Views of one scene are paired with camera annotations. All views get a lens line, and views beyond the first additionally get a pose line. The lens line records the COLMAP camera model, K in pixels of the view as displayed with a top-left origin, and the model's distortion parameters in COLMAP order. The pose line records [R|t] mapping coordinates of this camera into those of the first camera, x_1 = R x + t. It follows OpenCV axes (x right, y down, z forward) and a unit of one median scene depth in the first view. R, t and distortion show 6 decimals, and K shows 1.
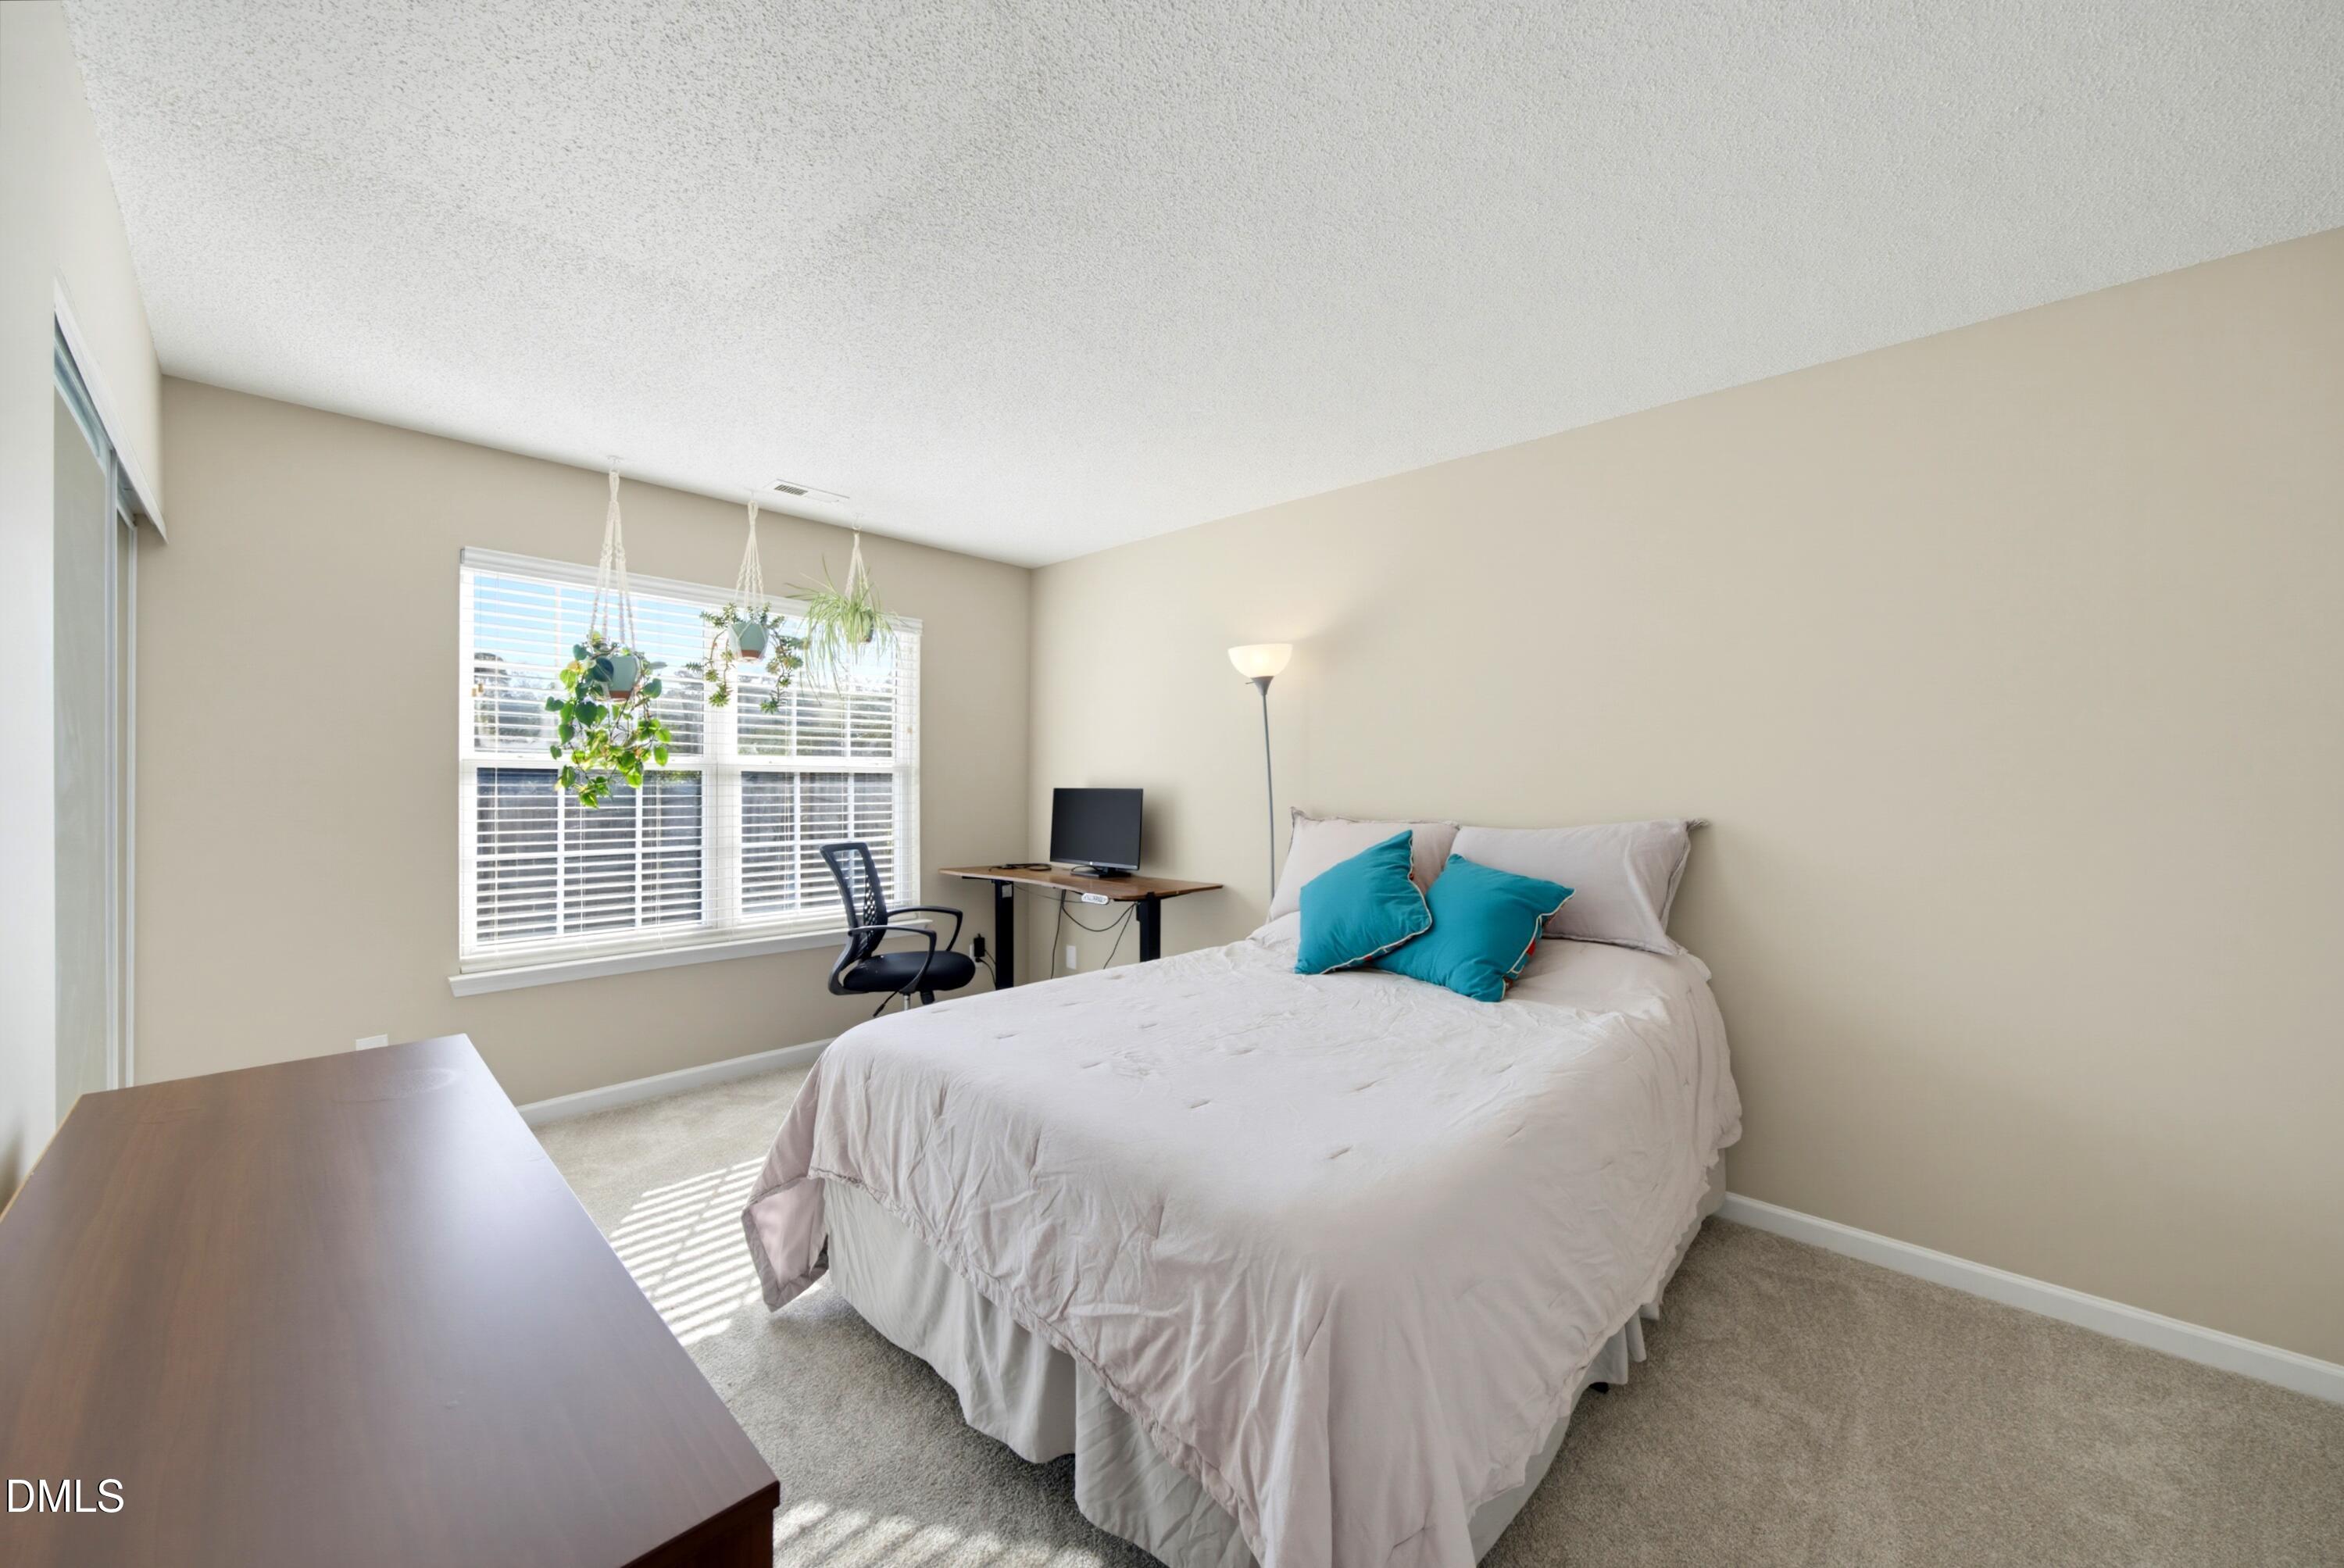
lens RADIAL K [[851.0, 0, 1162.9], [0, 851.0, 796.5], [0, 0, 1]] dist [-0.022167, 0.000024]
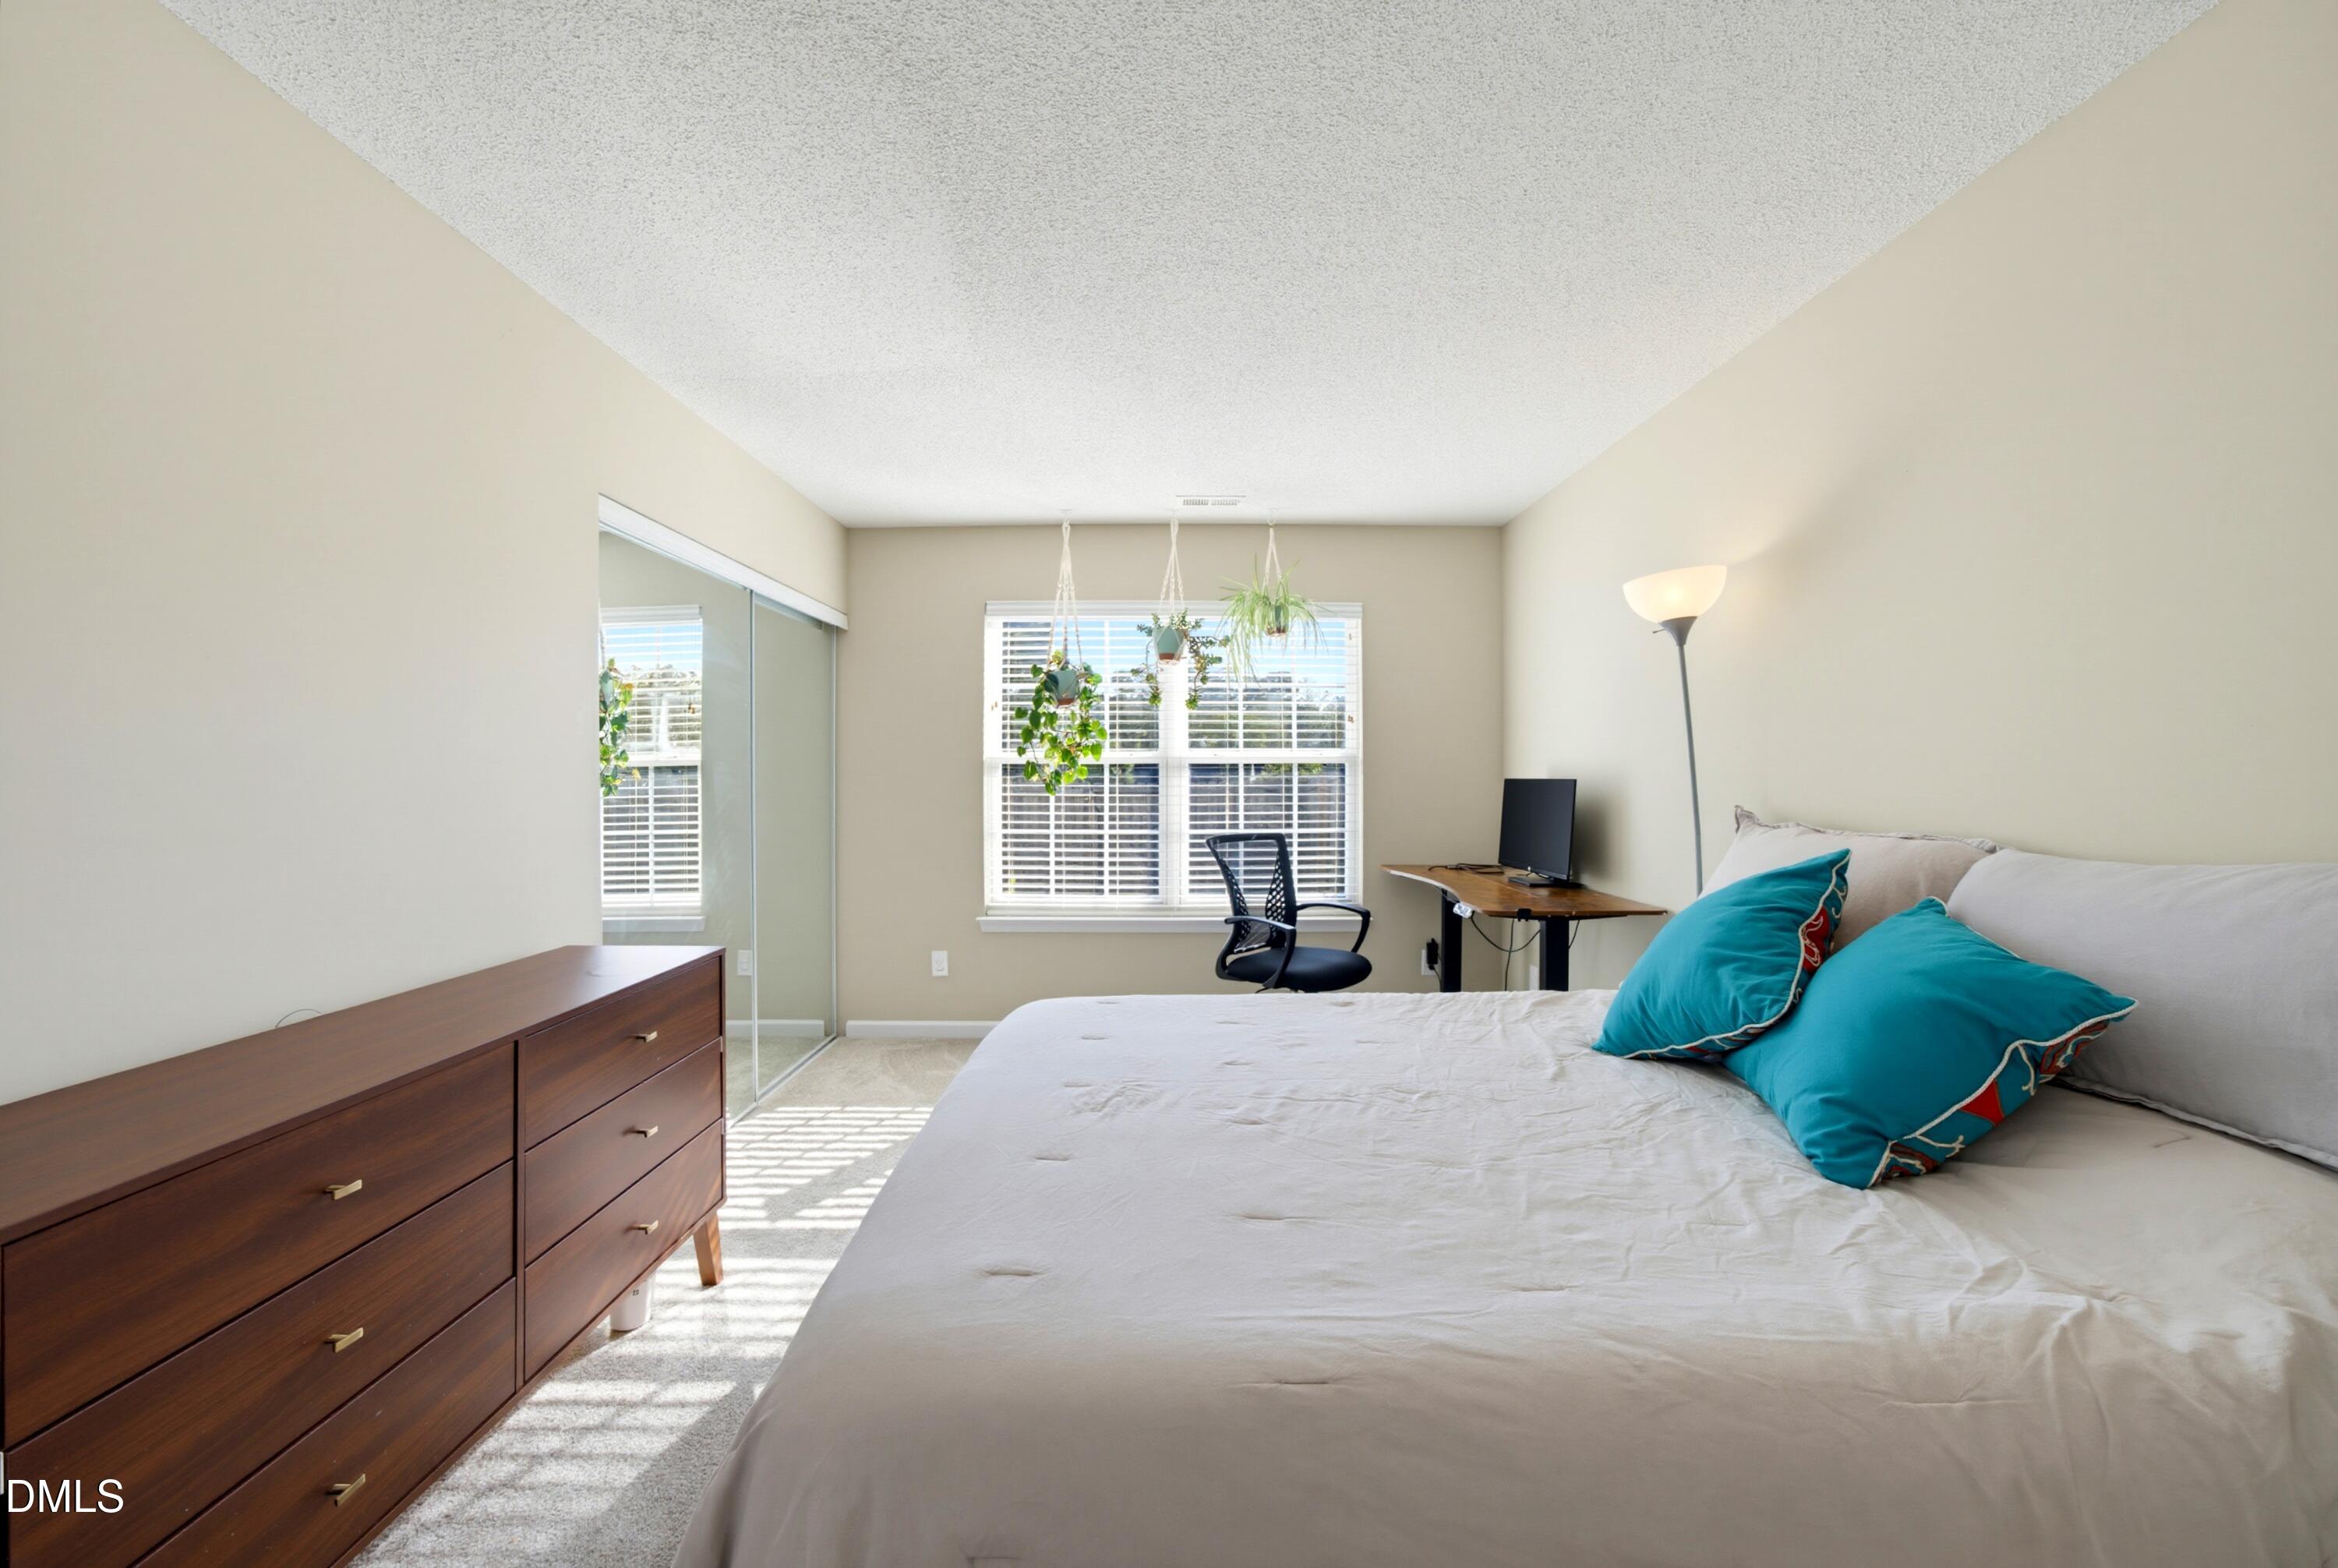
lens RADIAL K [[856.3, 0, 1169.0], [0, 856.3, 784.0], [0, 0, 1]] dist [0.000243, 0.000090]
pose [[0.697420, 0.001782, -0.716661, 0.306444], [-0.009911, 0.999925, -0.007159, 0.004423], [0.716594, 0.012096, 0.697385, 0.219466]]
